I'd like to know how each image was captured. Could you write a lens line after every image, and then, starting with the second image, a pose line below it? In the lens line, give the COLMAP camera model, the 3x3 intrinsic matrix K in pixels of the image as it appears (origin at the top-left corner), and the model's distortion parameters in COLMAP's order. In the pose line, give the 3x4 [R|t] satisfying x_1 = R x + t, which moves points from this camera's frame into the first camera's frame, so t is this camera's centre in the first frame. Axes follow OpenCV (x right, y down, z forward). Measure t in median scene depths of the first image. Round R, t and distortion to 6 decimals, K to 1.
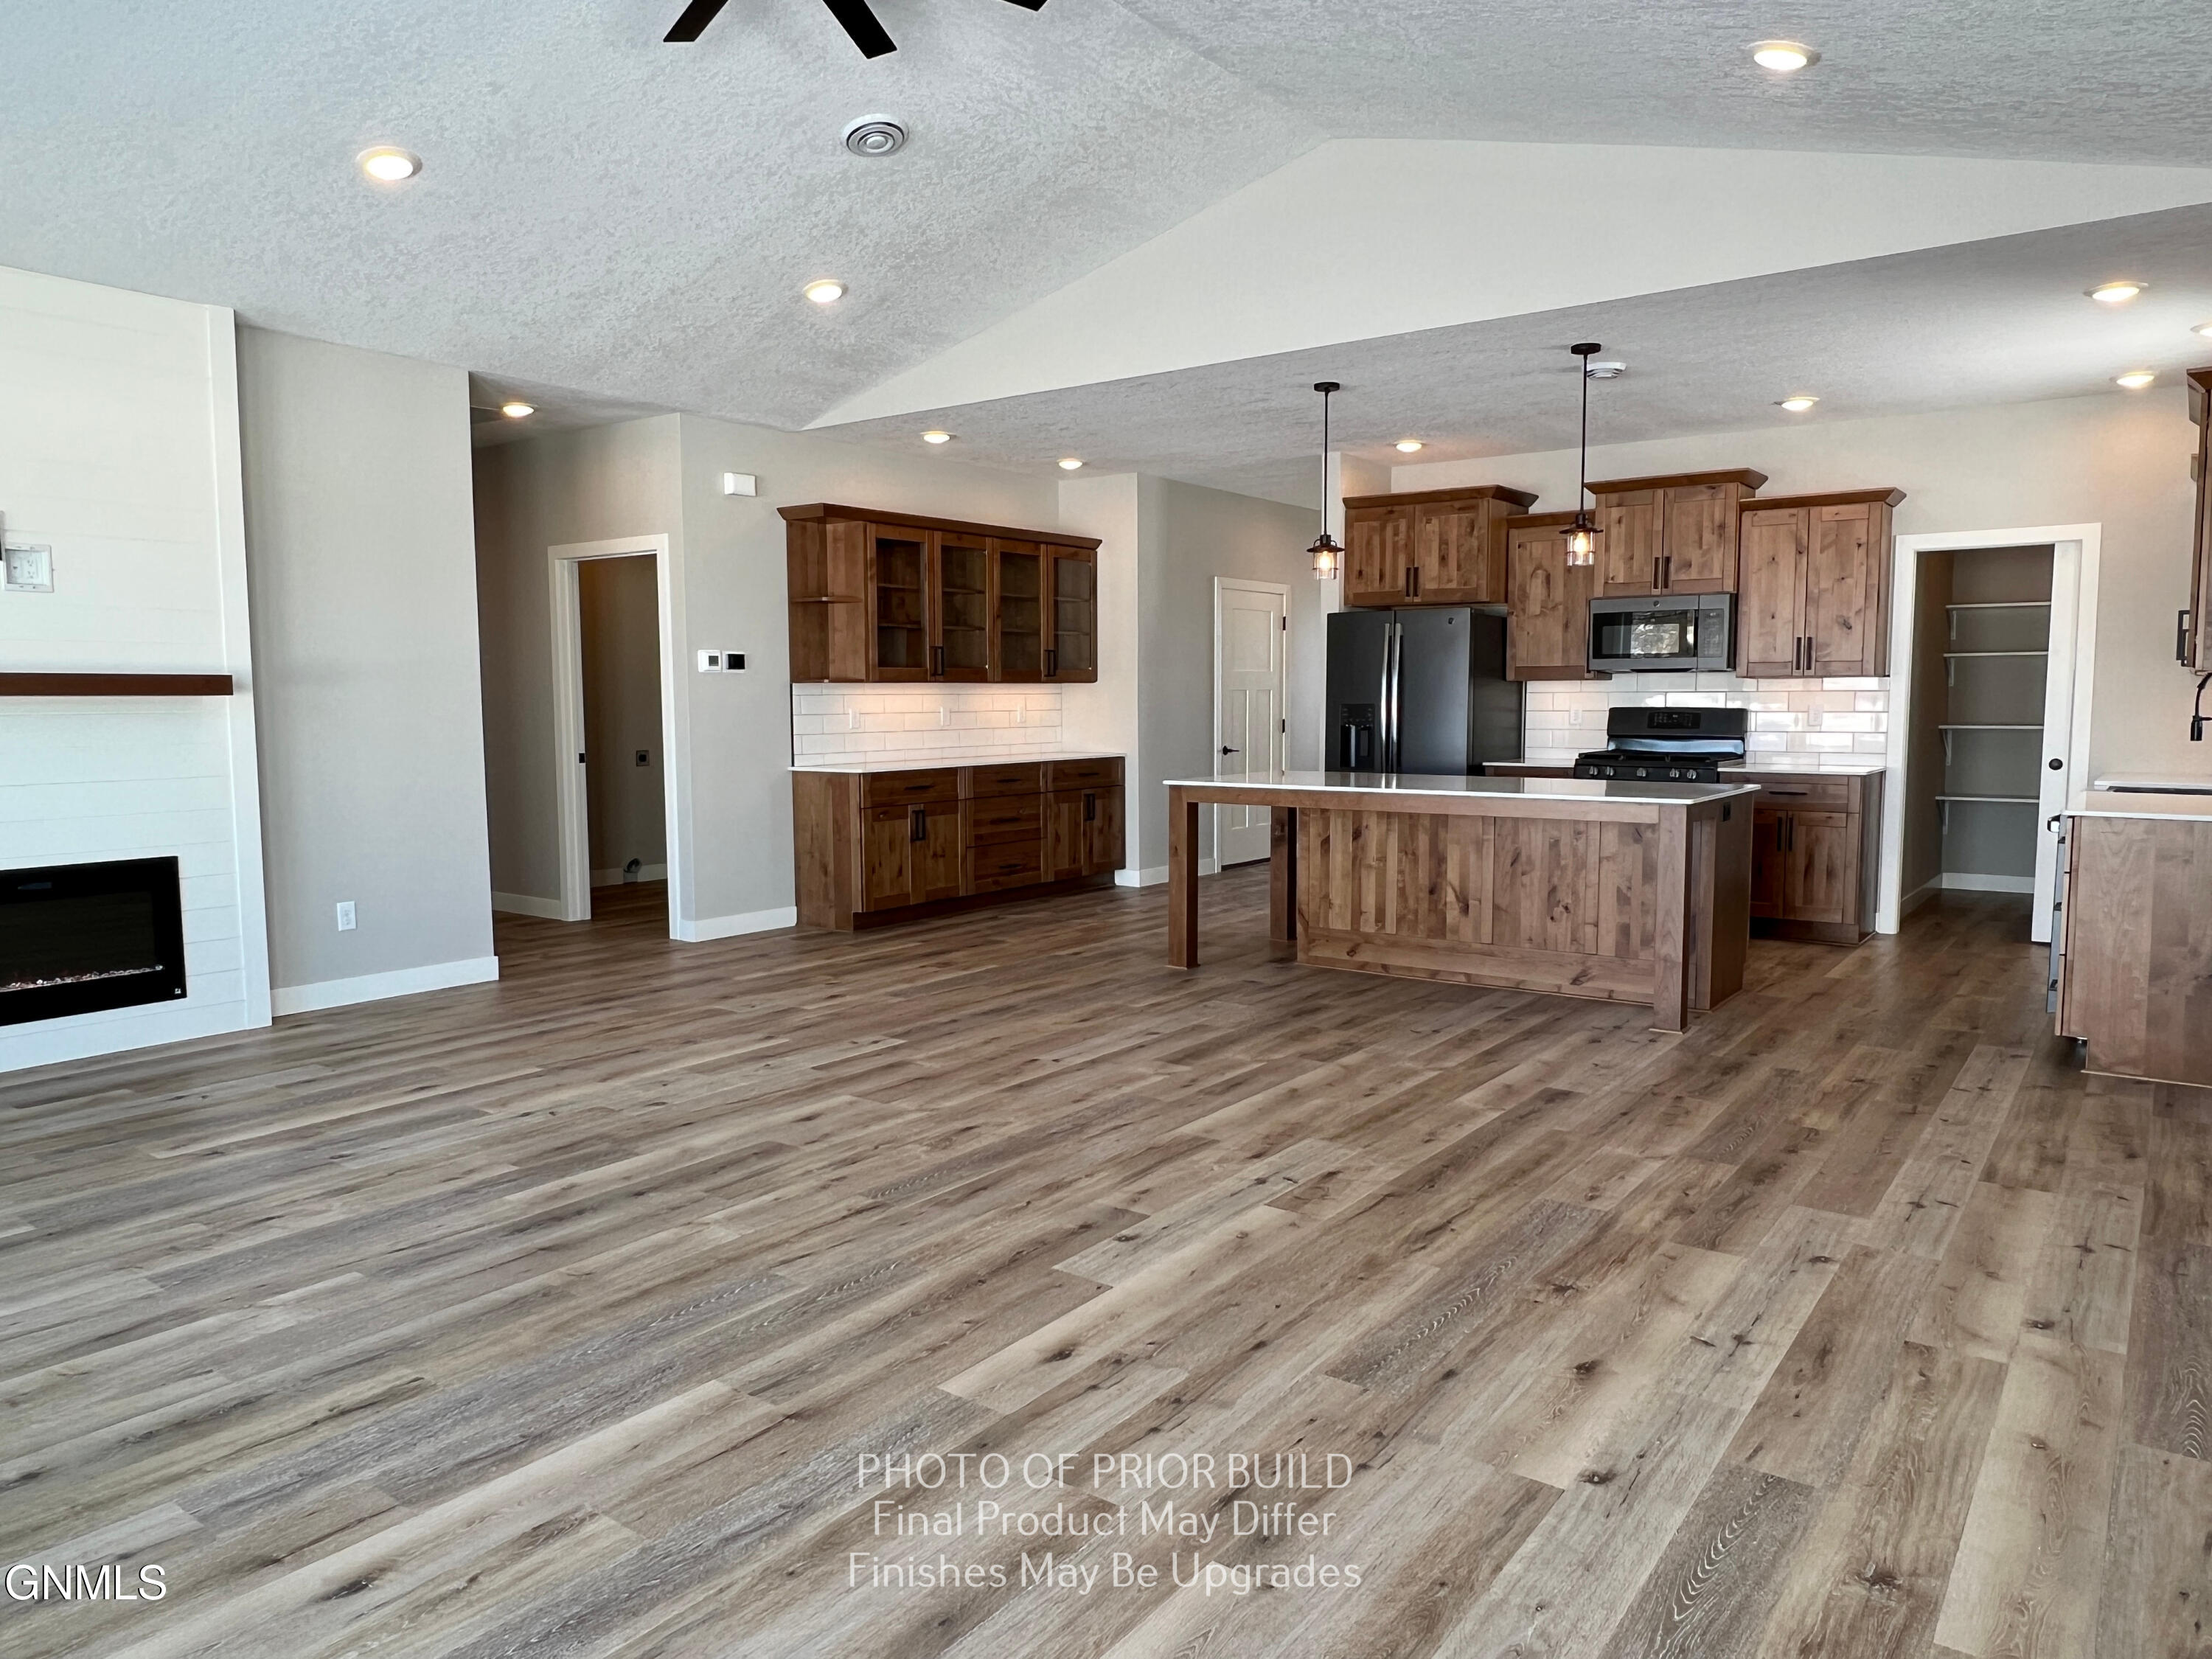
lens RADIAL K [[1404.4, 0, 1104.8], [0, 1404.4, 824.8], [0, 0, 1]] dist [0.022017, -0.000222]
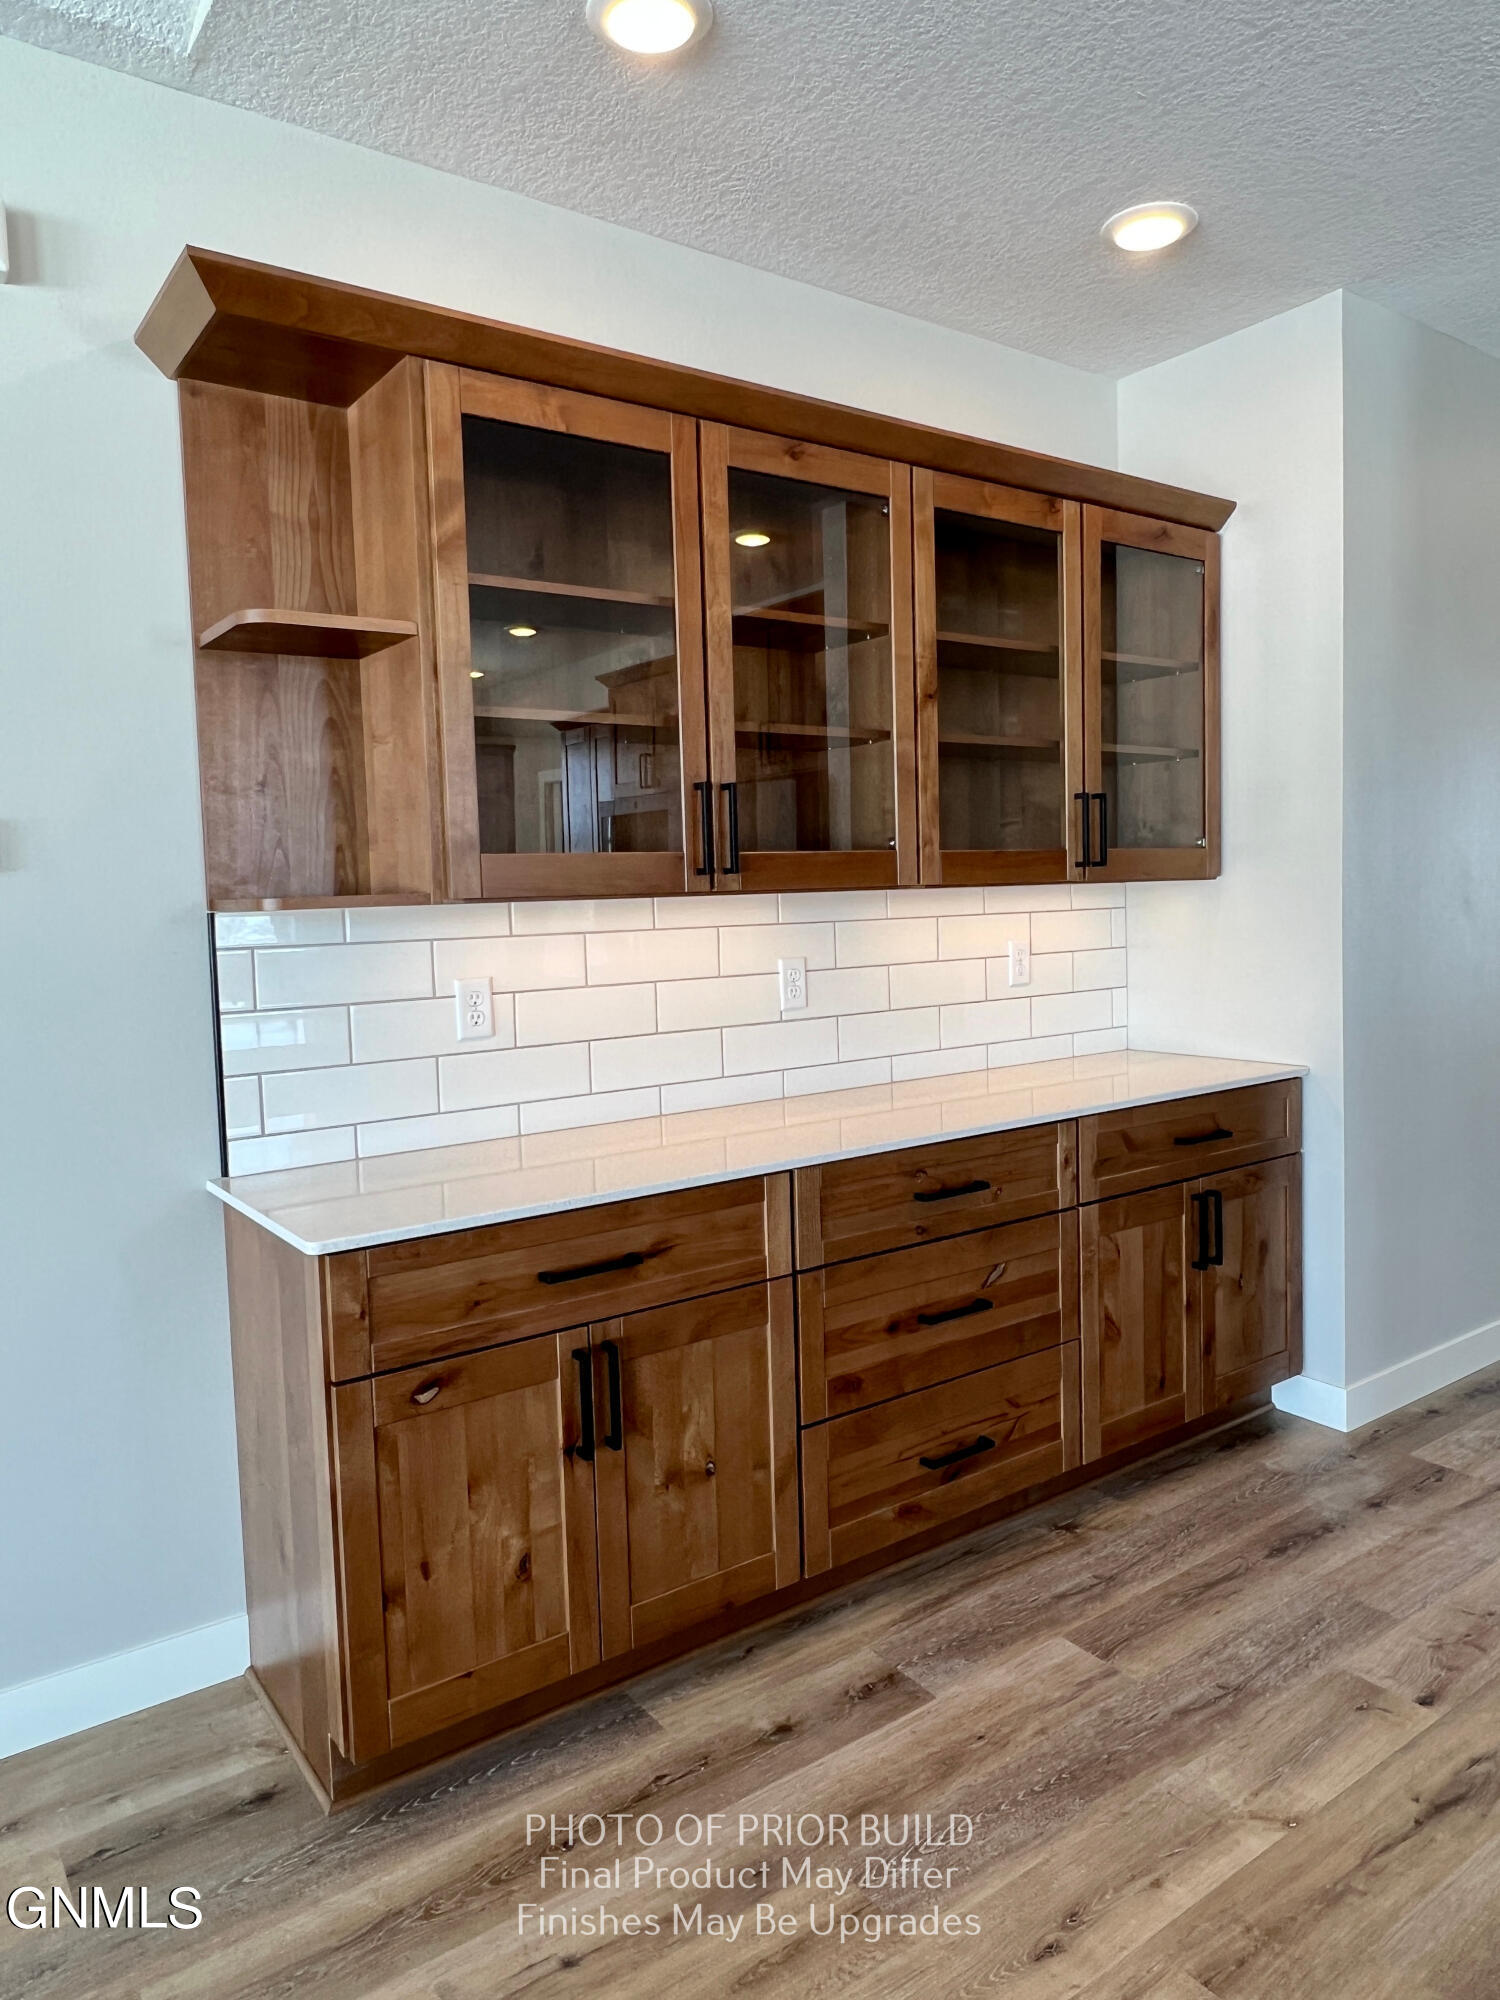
lens RADIAL K [[1269.8, 0, 756.3], [0, 1269.8, 997.1], [0, 0, 1]] dist [0.022017, -0.000222]
pose [[0.949541, -0.000968, -0.313641, -0.018230], [-0.003038, 0.999920, -0.012283, -0.069438], [0.313627, 0.012616, 0.949462, 0.678675]]
